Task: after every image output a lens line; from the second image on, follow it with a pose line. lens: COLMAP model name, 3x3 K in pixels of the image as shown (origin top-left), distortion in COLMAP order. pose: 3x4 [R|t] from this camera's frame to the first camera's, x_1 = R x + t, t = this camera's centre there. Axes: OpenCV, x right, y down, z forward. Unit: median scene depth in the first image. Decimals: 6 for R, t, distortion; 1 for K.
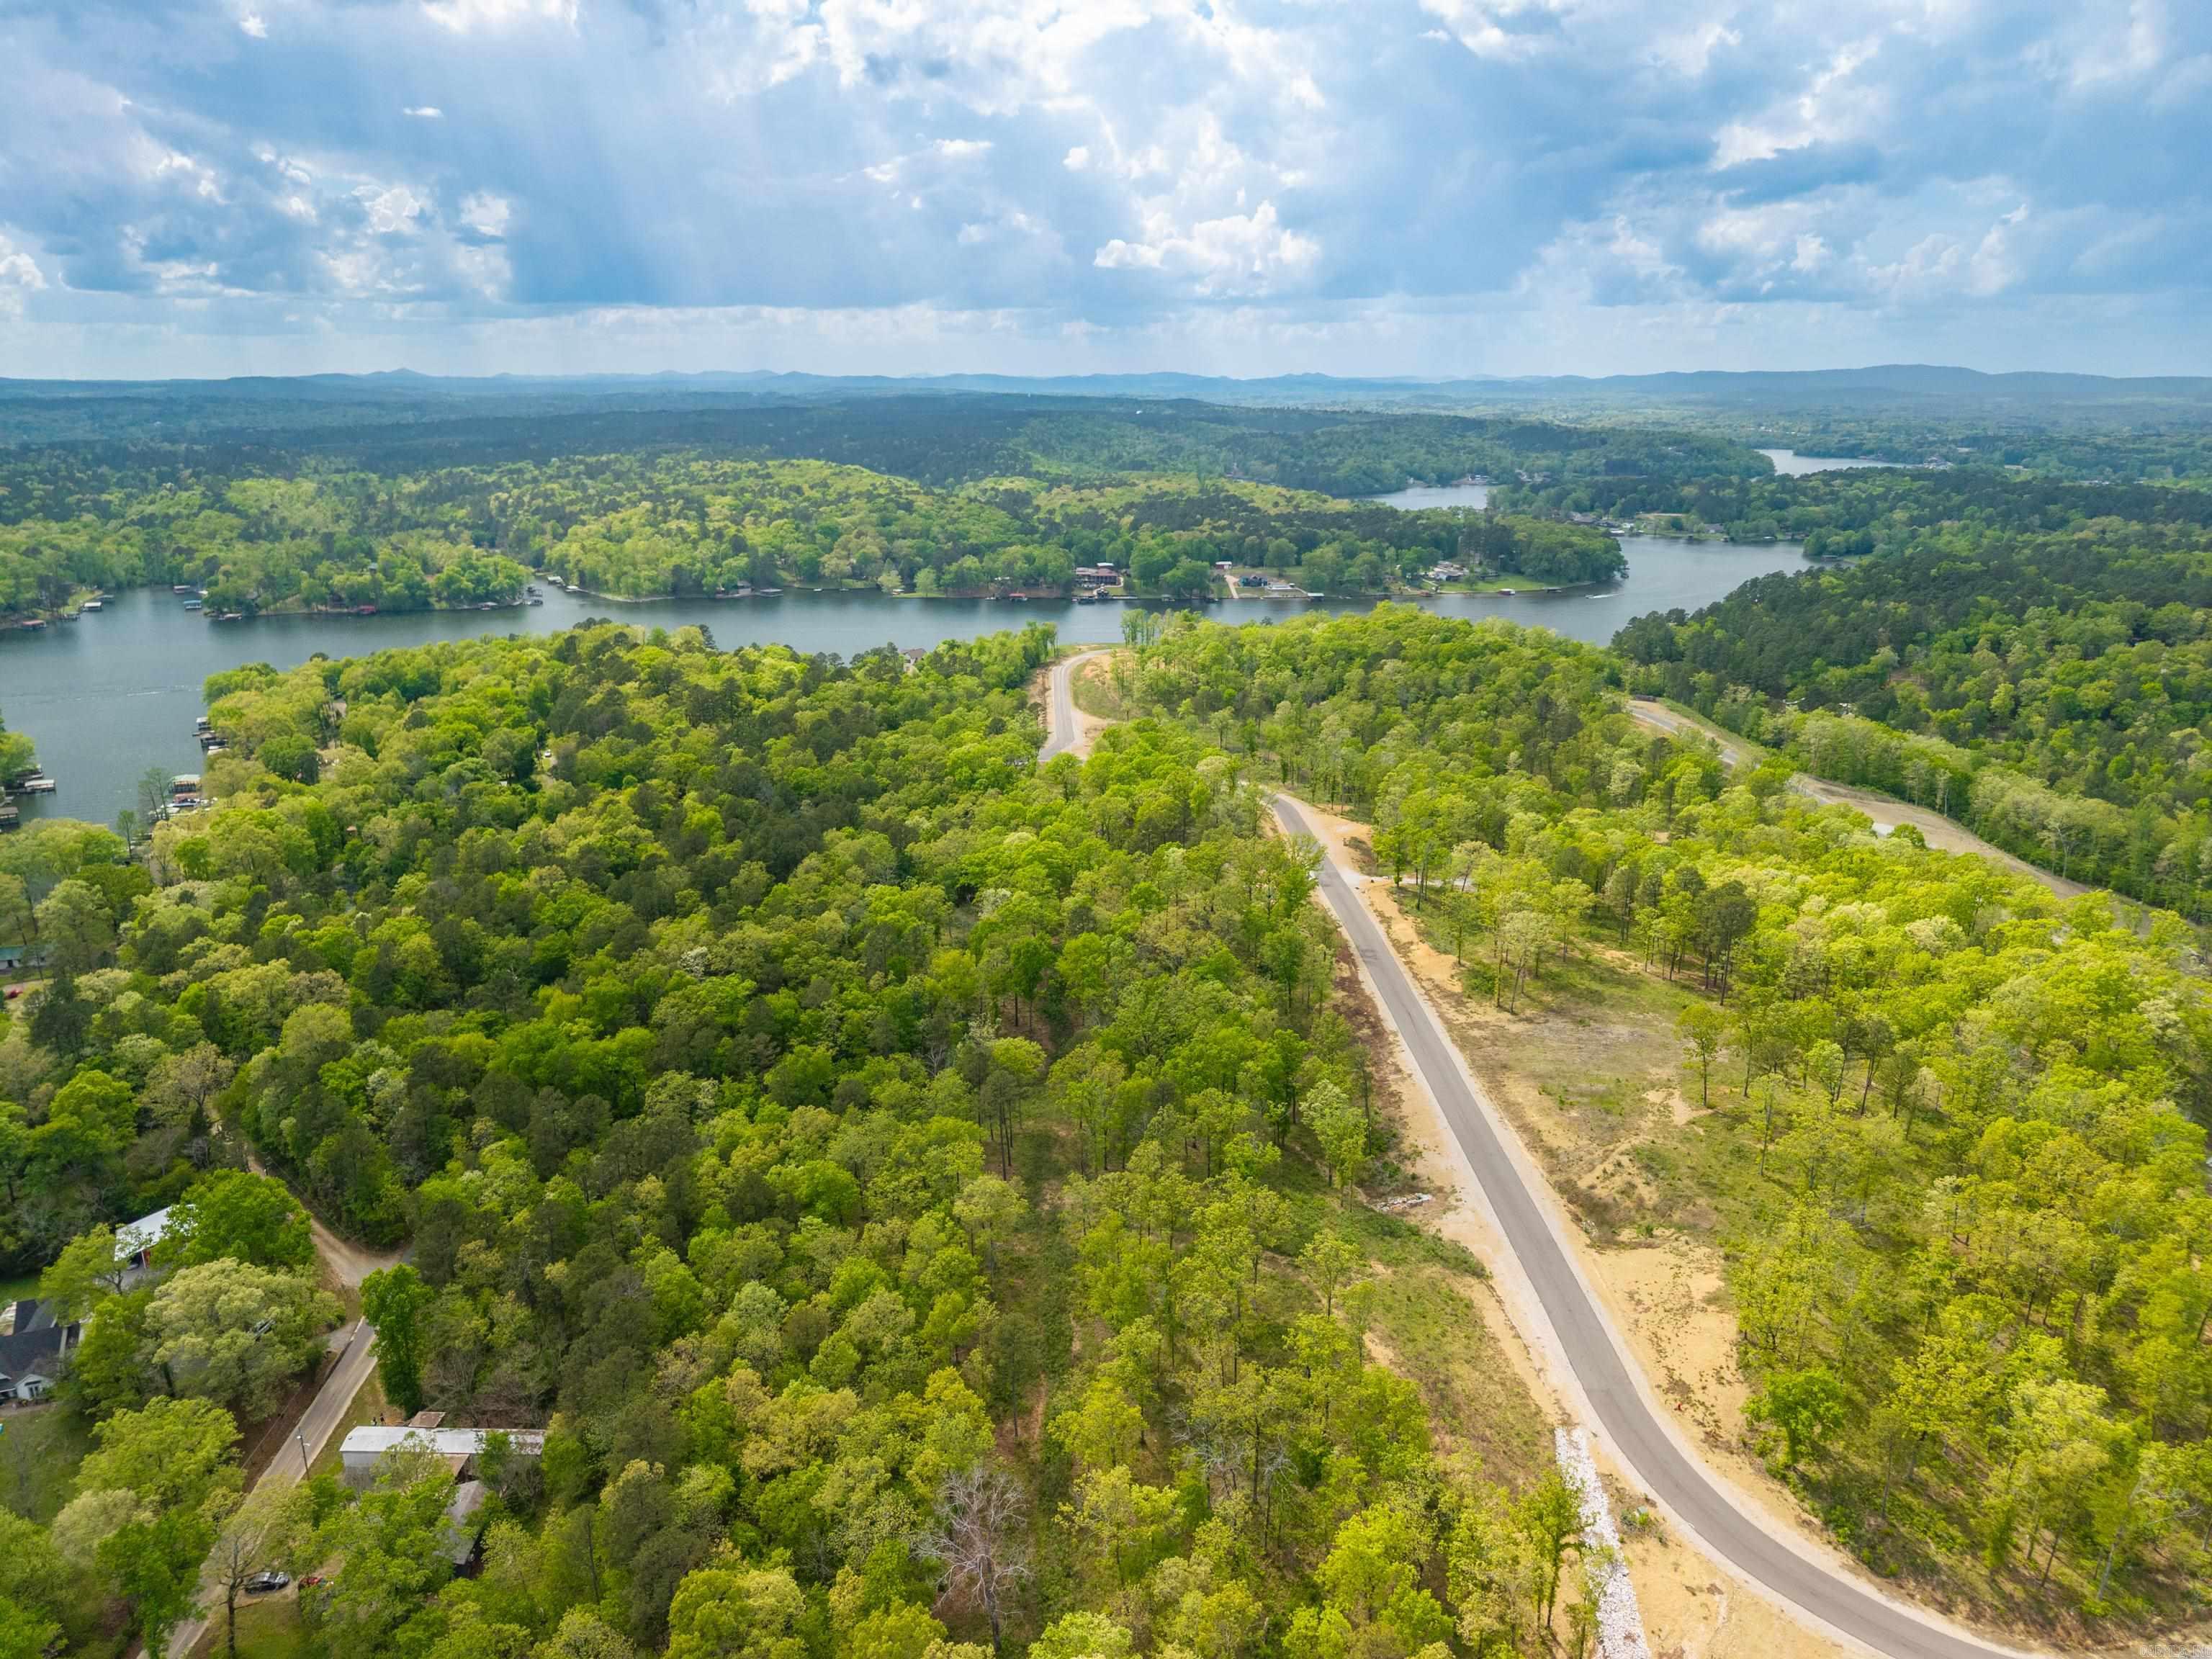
lens RADIAL K [[1484.2, 0, 1106.0], [0, 1484.2, 829.5], [0, 0, 1]] dist [0.019978, -0.018359]
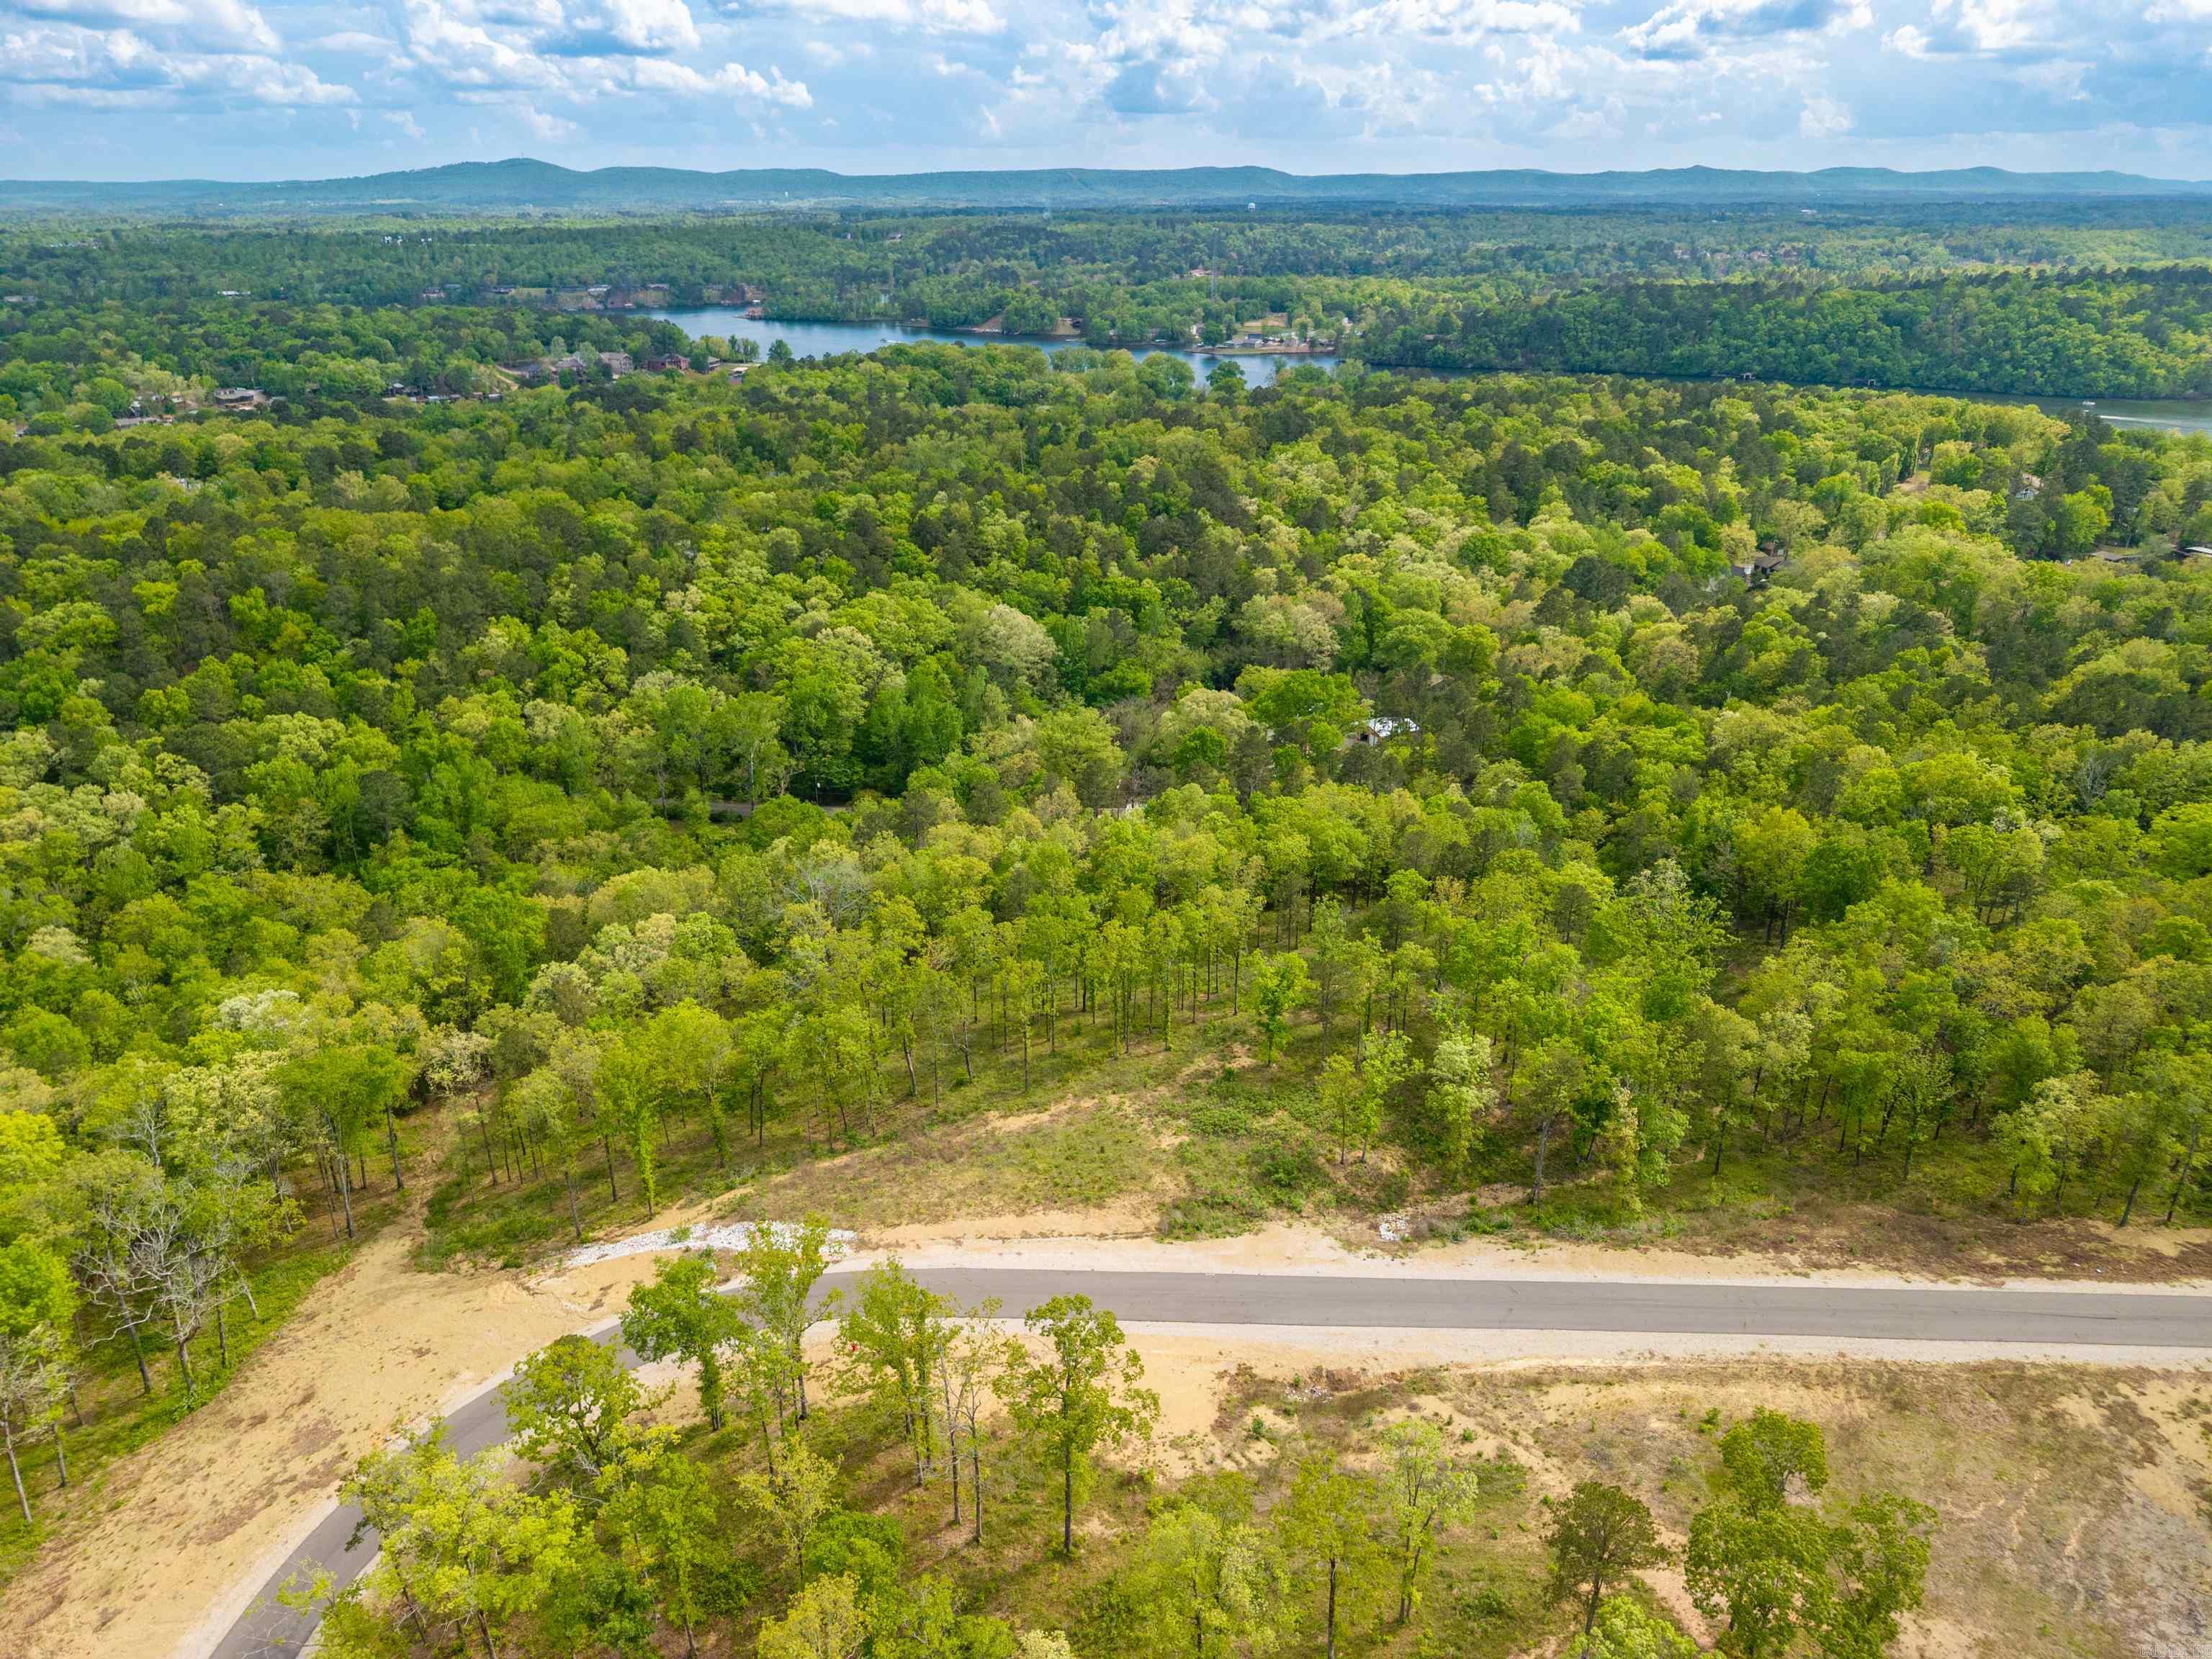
lens RADIAL K [[1479.0, 0, 1106.0], [0, 1479.0, 829.5], [0, 0, 1]] dist [0.014879, -0.007178]
pose [[-0.081672, 0.390799, -0.916846, 0.752665], [-0.292086, 0.870142, 0.396911, -0.126234], [0.952898, 0.300214, 0.043080, 0.808703]]
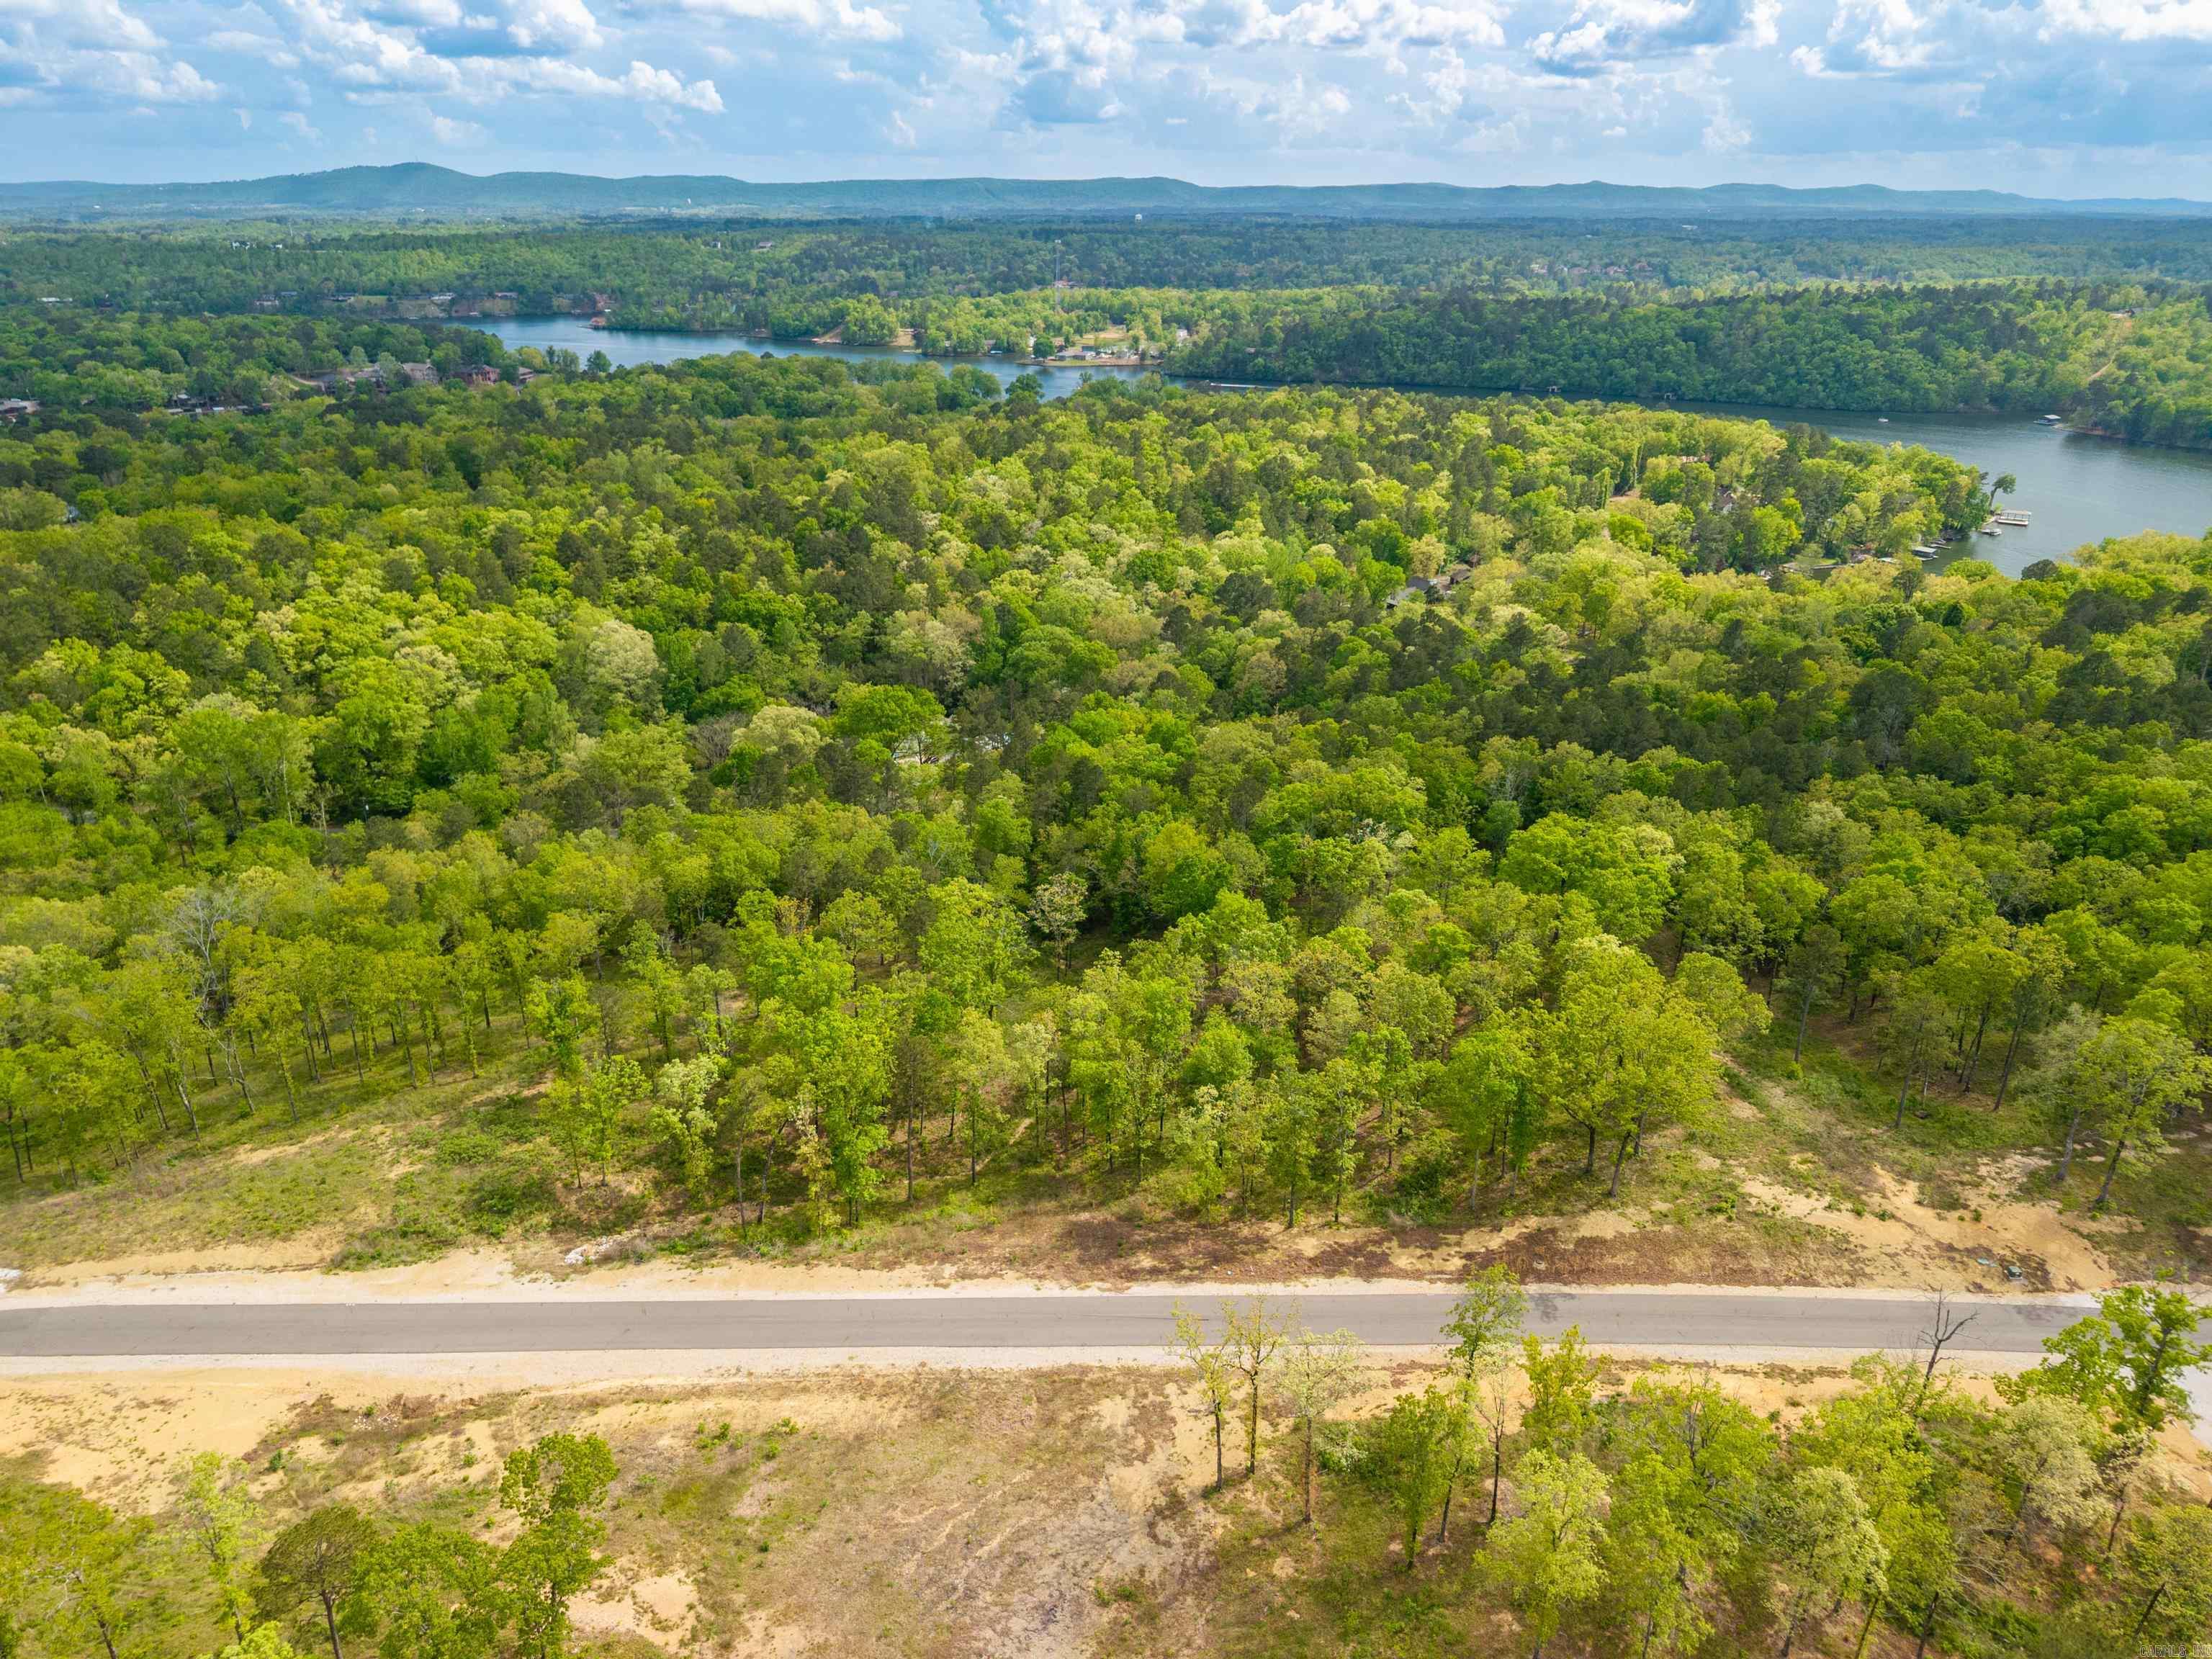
lens RADIAL K [[1484.2, 0, 1106.0], [0, 1484.2, 829.5], [0, 0, 1]] dist [0.019978, -0.018359]
pose [[-0.031478, 0.385301, -0.922254, 0.741548], [-0.299543, 0.876663, 0.376478, -0.232790], [0.953563, 0.288106, 0.087818, 1.119139]]
